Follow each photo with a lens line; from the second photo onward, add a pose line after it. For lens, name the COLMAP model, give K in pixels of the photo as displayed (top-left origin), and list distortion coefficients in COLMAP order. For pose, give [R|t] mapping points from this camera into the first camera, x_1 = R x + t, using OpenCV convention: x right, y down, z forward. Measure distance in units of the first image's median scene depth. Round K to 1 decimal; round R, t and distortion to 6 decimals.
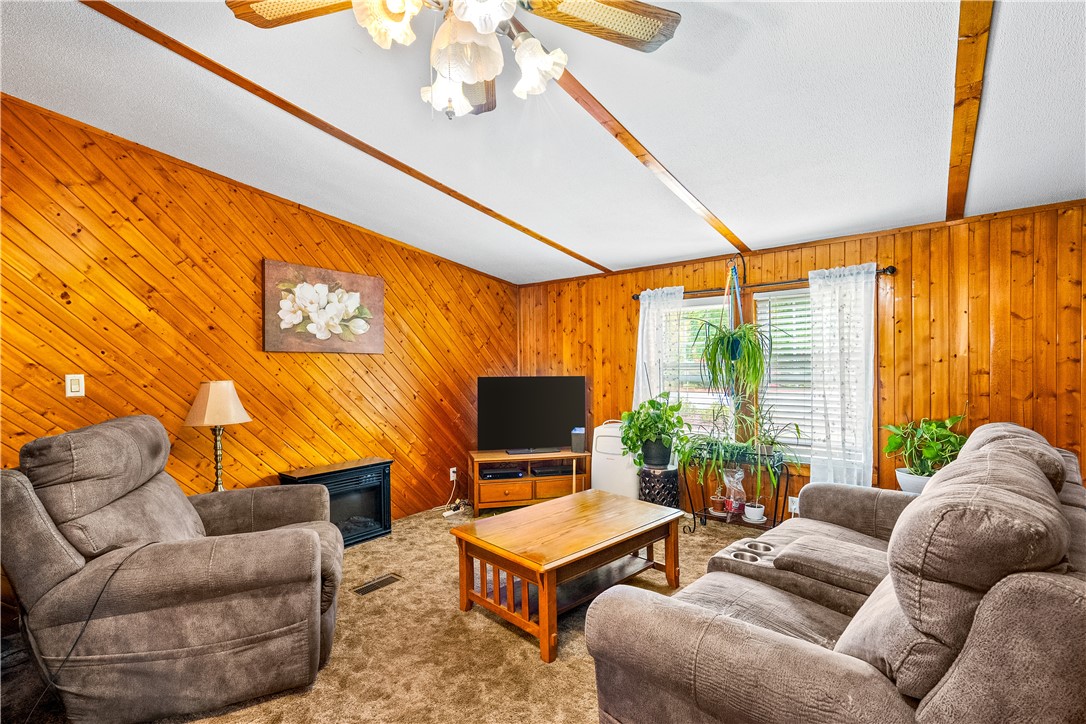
lens RADIAL K [[505.8, 0, 517.5], [0, 505.8, 363.1], [0, 0, 1]] dist [0.014581, 0.001160]
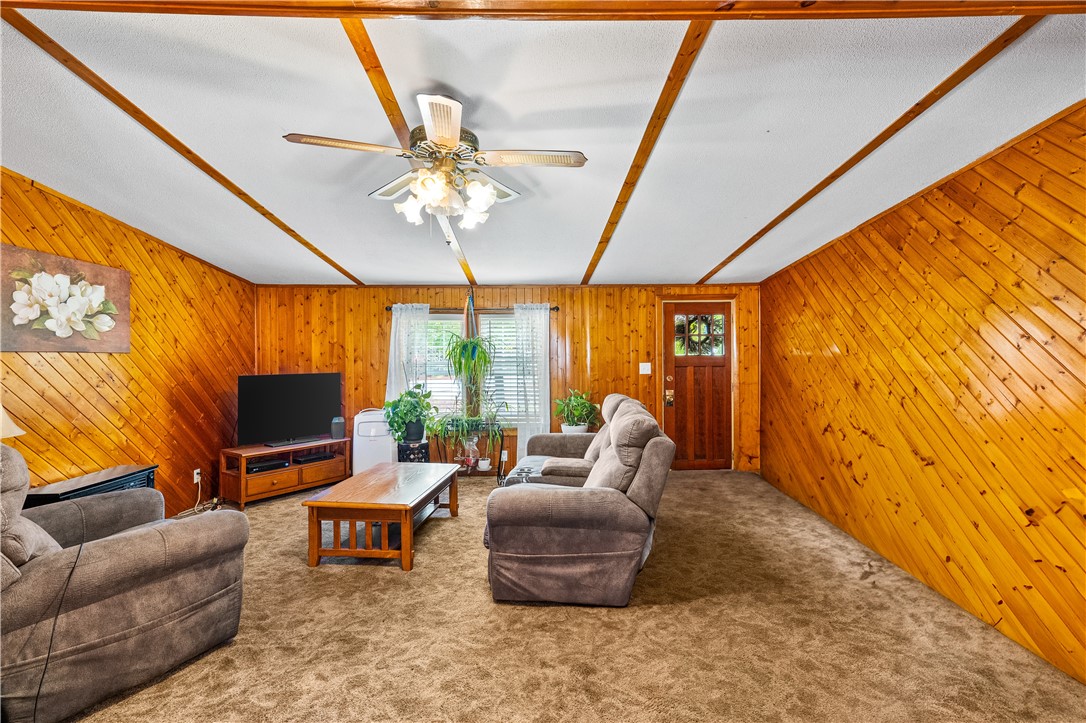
lens RADIAL K [[481.4, 0, 523.5], [0, 481.4, 342.8], [0, 0, 1]] dist [0.001893, 0.000176]
pose [[0.787476, 0.020391, 0.616008, -0.275813], [-0.004381, 0.999613, -0.027488, -0.017712], [-0.616330, 0.018947, 0.787260, -0.158679]]
